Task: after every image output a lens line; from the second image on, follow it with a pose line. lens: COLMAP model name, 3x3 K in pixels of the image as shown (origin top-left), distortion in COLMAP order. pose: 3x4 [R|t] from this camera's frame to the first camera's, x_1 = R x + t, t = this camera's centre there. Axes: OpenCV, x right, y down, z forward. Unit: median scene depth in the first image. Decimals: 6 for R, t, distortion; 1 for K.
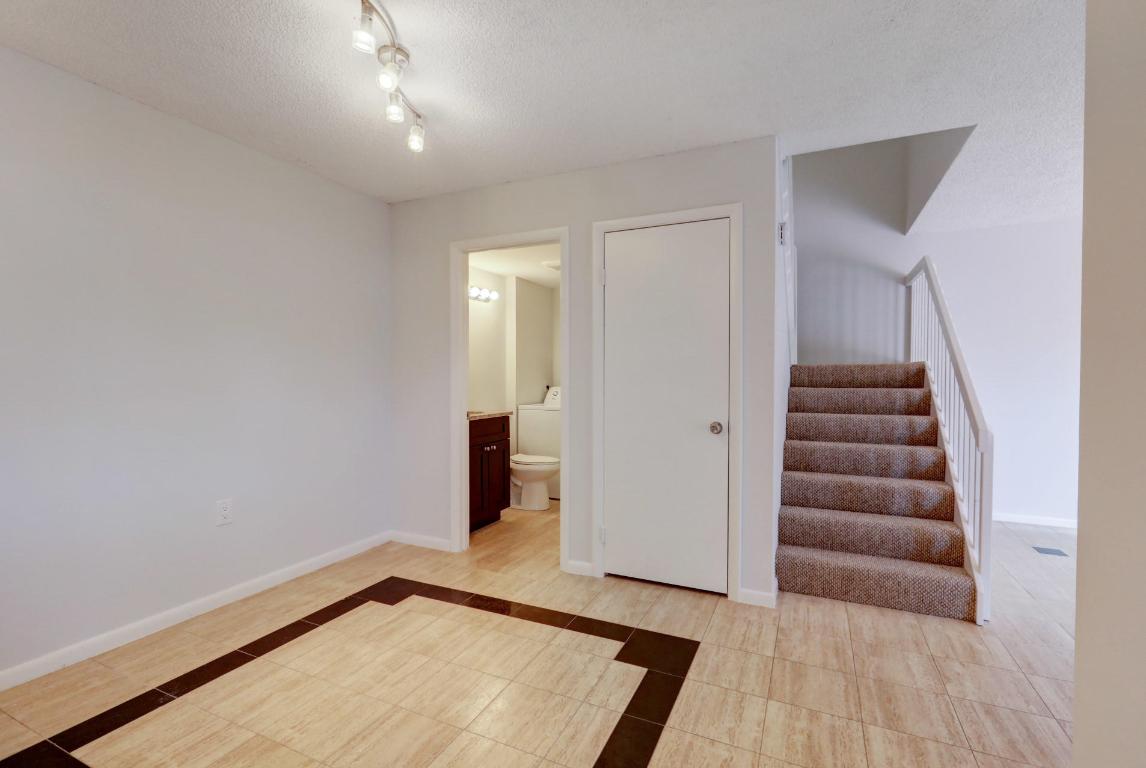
lens RADIAL K [[505.2, 0, 580.9], [0, 505.2, 388.8], [0, 0, 1]] dist [-0.004104, 0.001288]
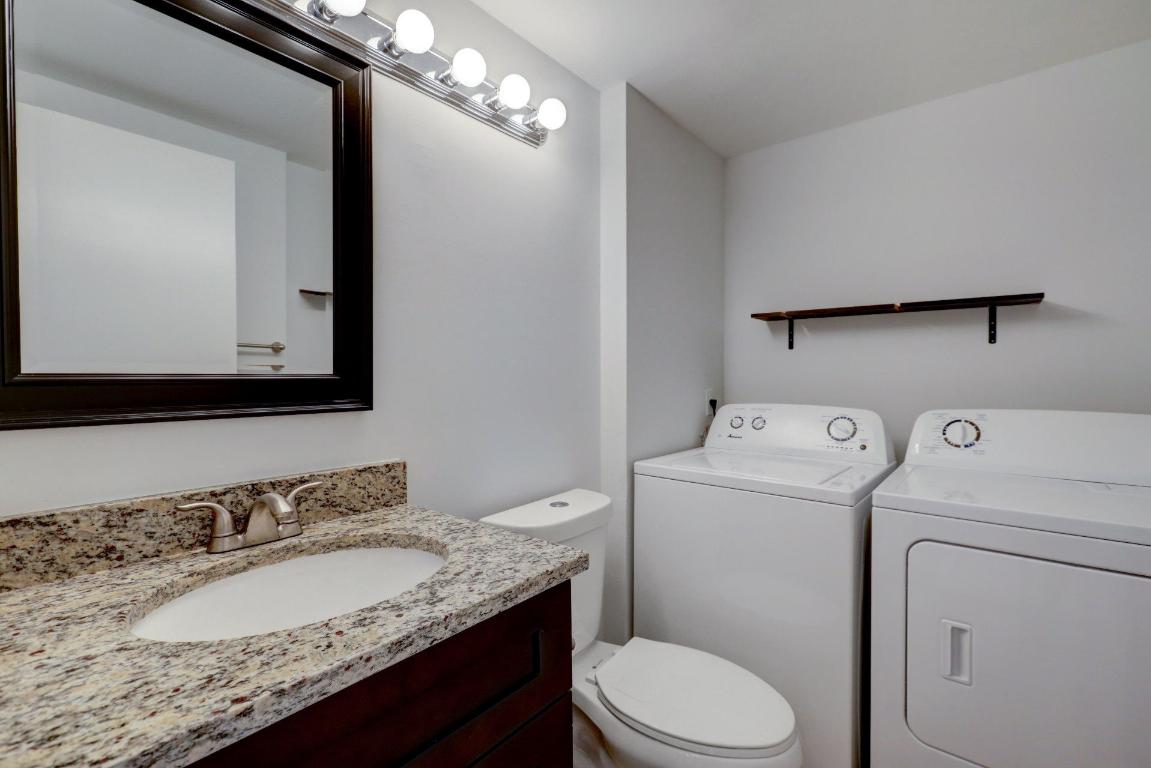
lens RADIAL K [[507.4, 0, 574.6], [0, 507.4, 381.5], [0, 0, 1]] dist [-0.004104, 0.001288]
pose [[0.963796, 0.000247, -0.266641, -0.071205], [-0.004849, 0.999850, -0.016600, -0.015418], [0.266597, 0.017292, 0.963653, 0.654340]]
